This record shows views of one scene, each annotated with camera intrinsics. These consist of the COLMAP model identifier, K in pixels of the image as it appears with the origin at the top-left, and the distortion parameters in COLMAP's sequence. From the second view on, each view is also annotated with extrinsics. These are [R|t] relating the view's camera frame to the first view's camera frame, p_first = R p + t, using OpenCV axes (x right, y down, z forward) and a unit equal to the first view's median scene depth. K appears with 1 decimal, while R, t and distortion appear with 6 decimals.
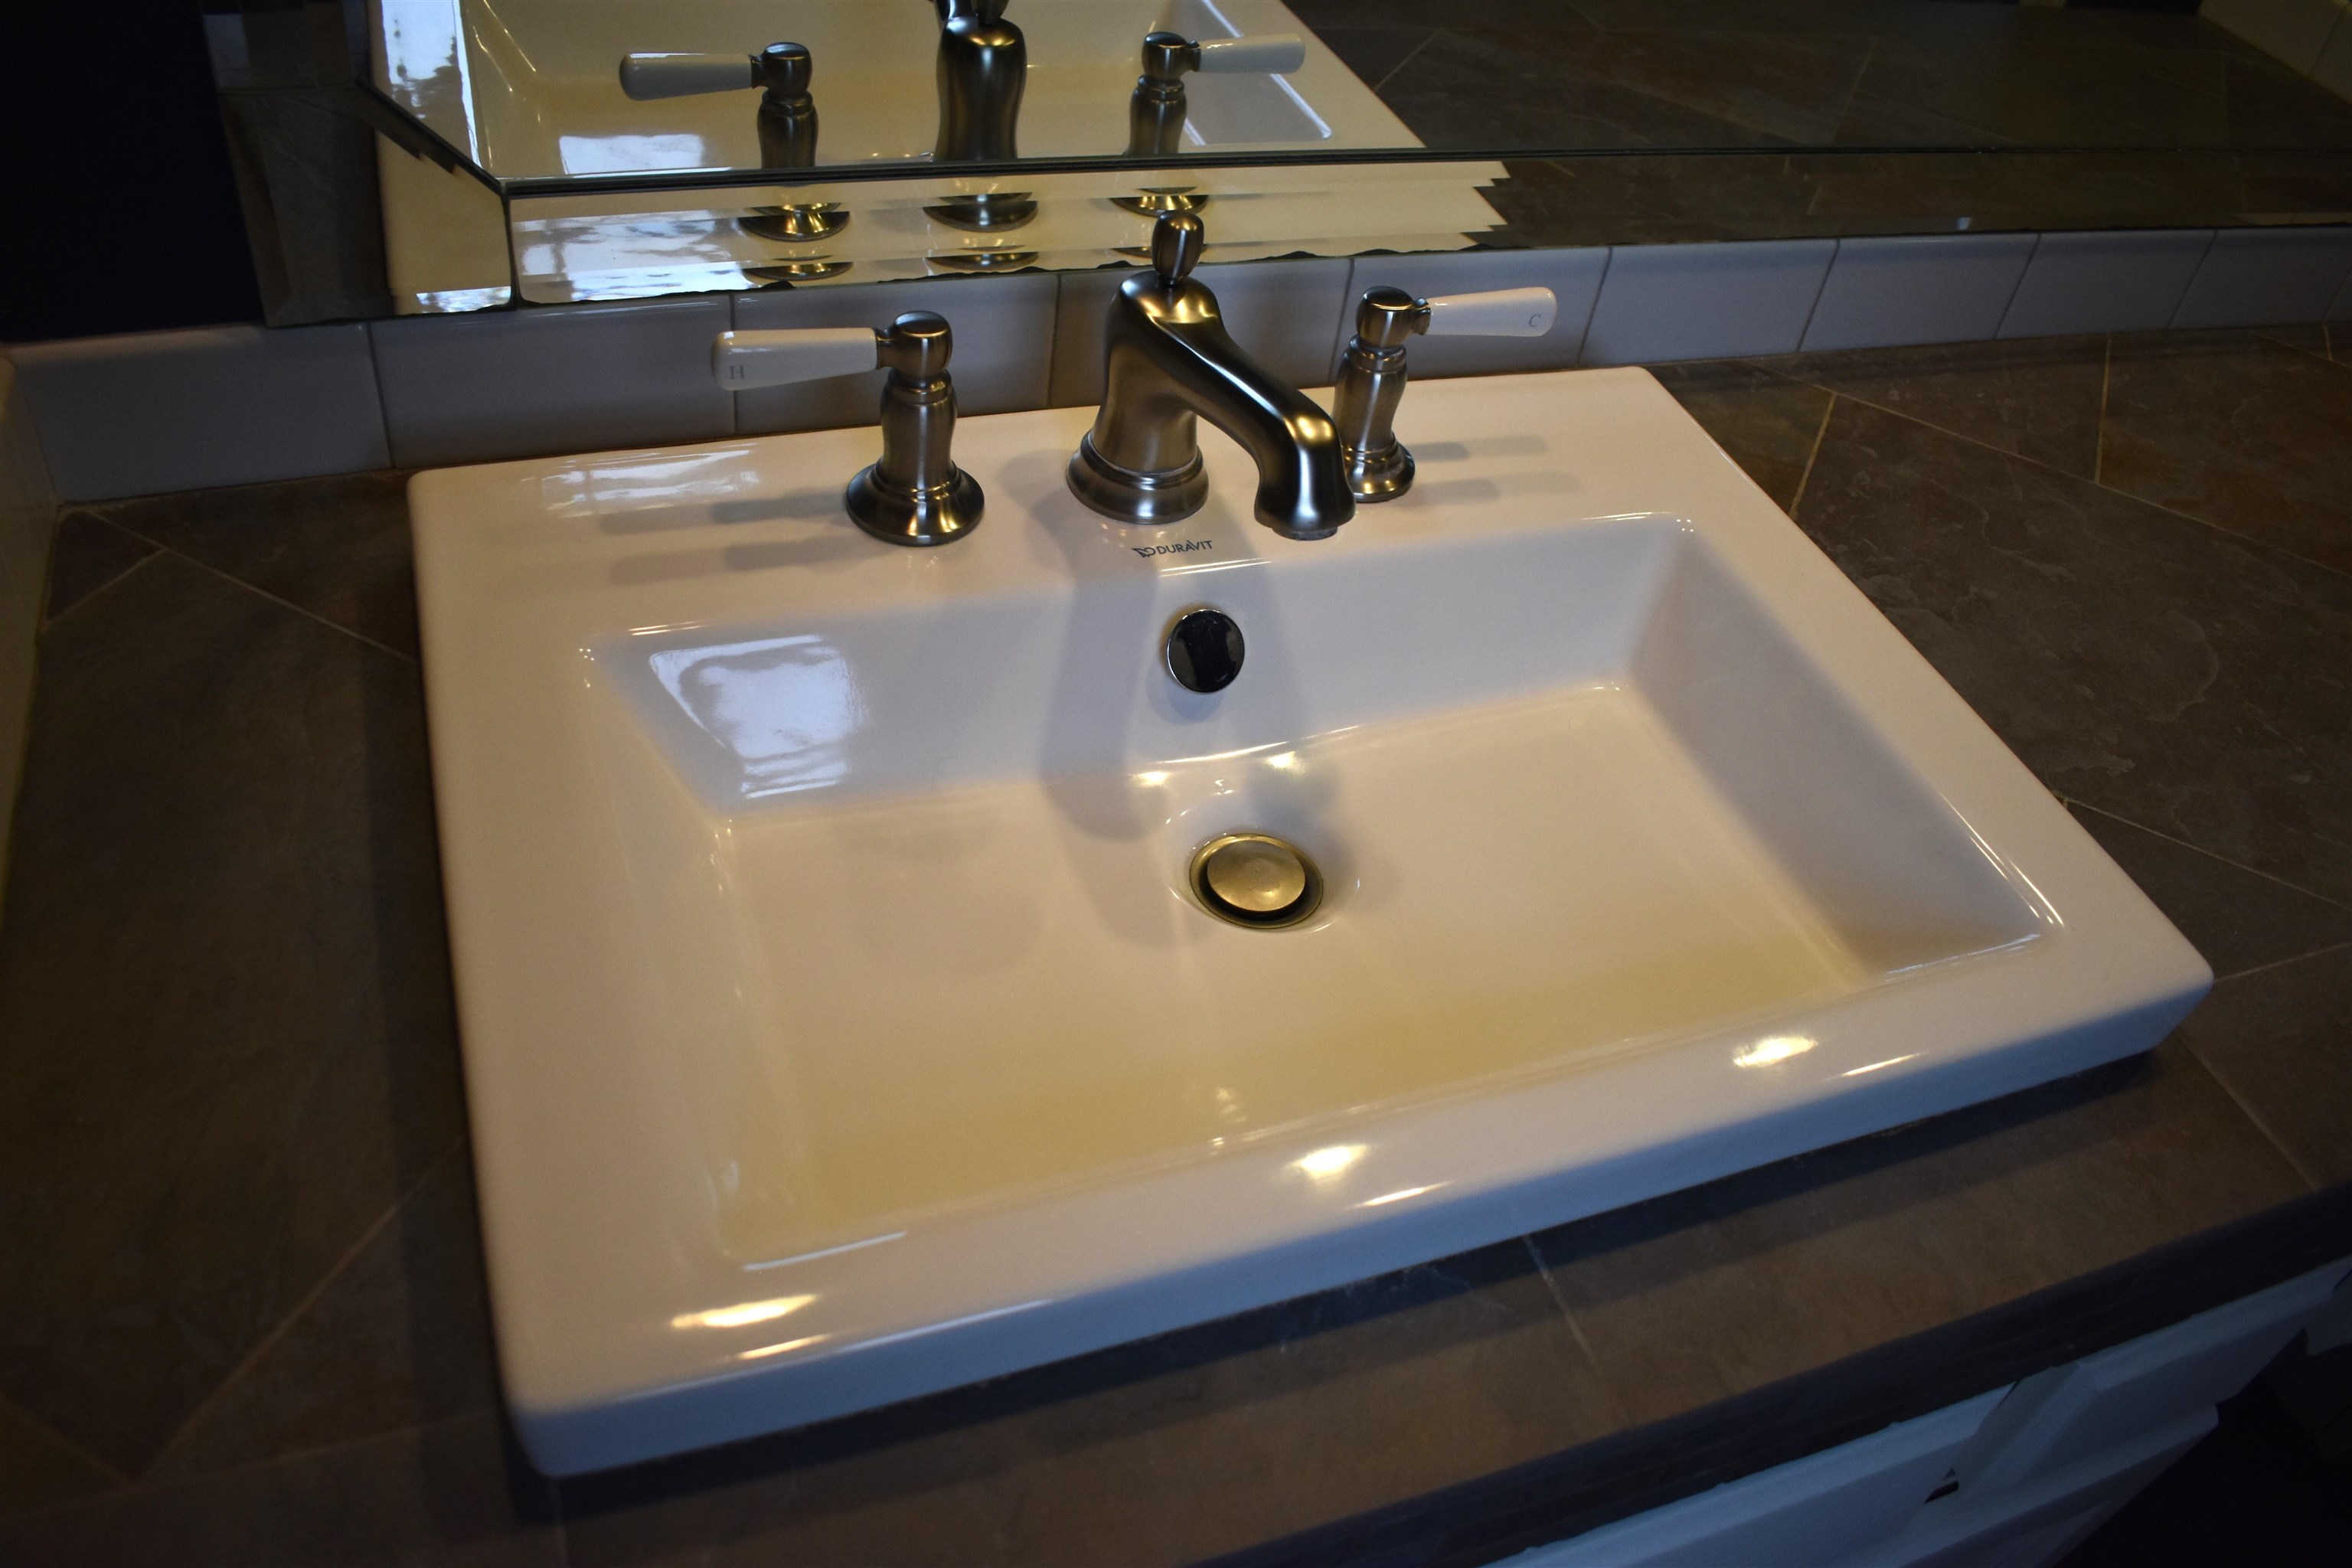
lens RADIAL K [[1845.5, 0, 1192.6], [0, 1845.5, 794.3], [0, 0, 1]] dist [-0.096578, 0.012371]
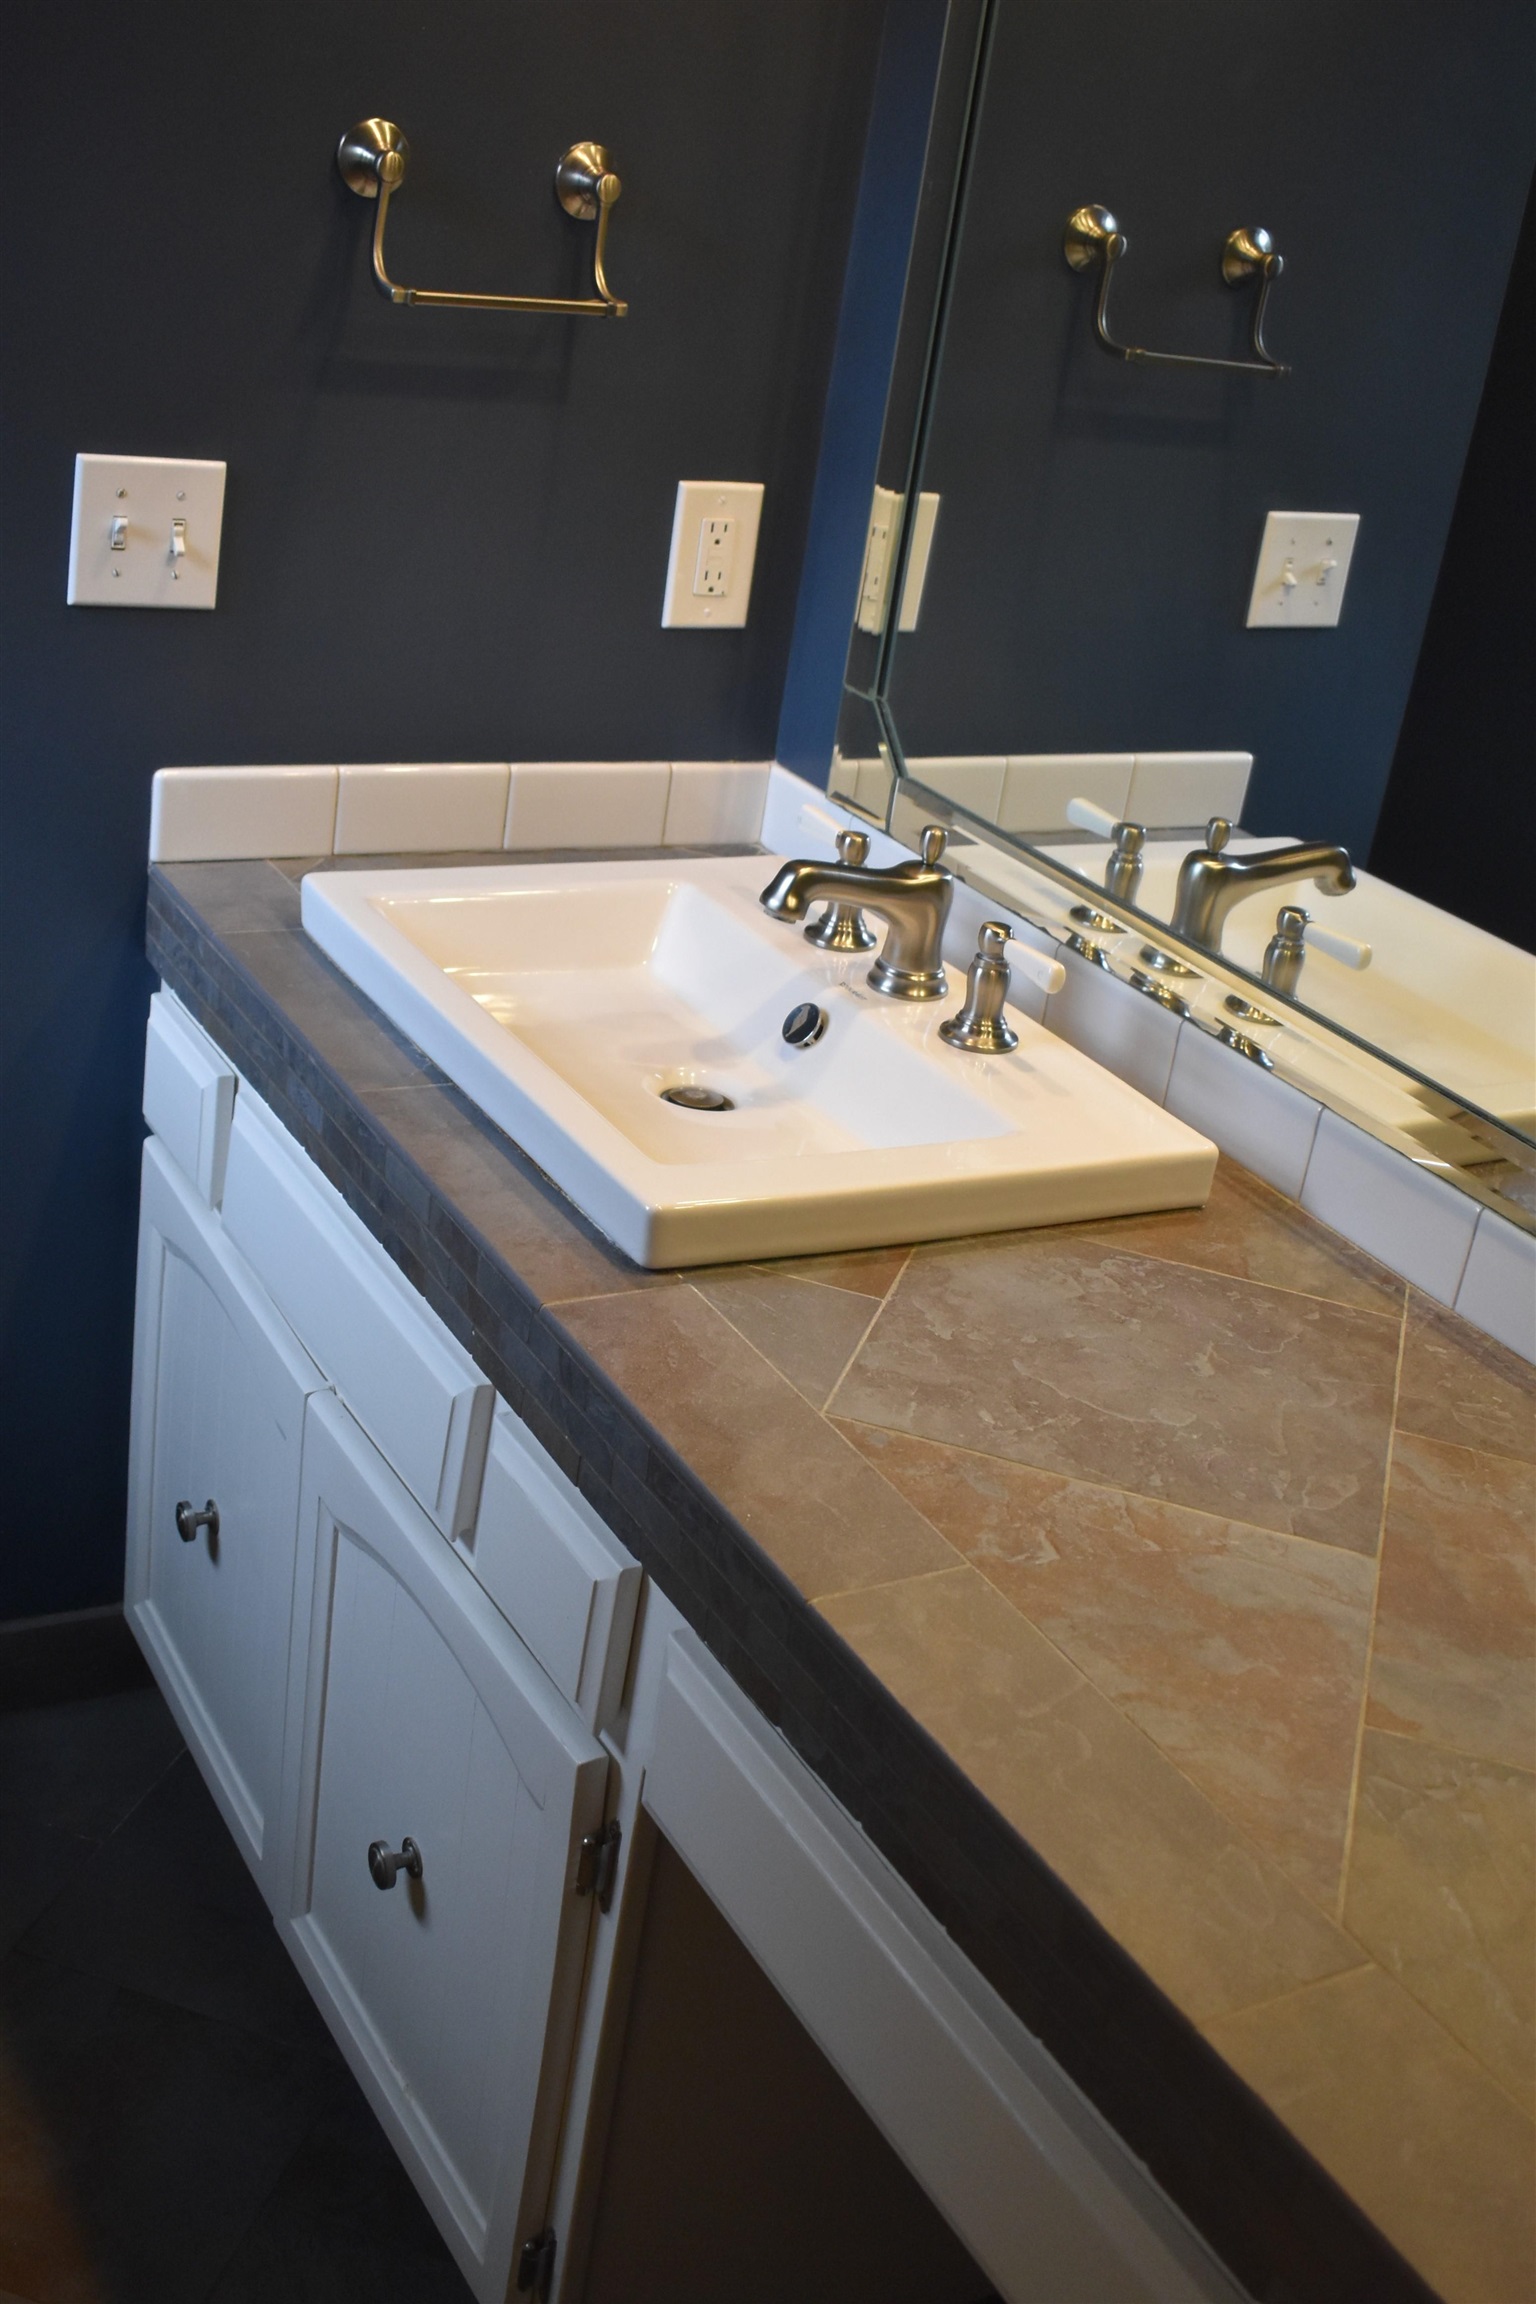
lens RADIAL K [[2517.1, 0, 768.0], [0, 2517.1, 1152.0], [0, 0, 1]] dist [-0.004198, -0.002089]
pose [[0.176494, 0.307138, -0.935156, 1.745130], [-0.756174, 0.650514, 0.070937, -0.109544], [0.630119, 0.694621, 0.347062, 0.169144]]
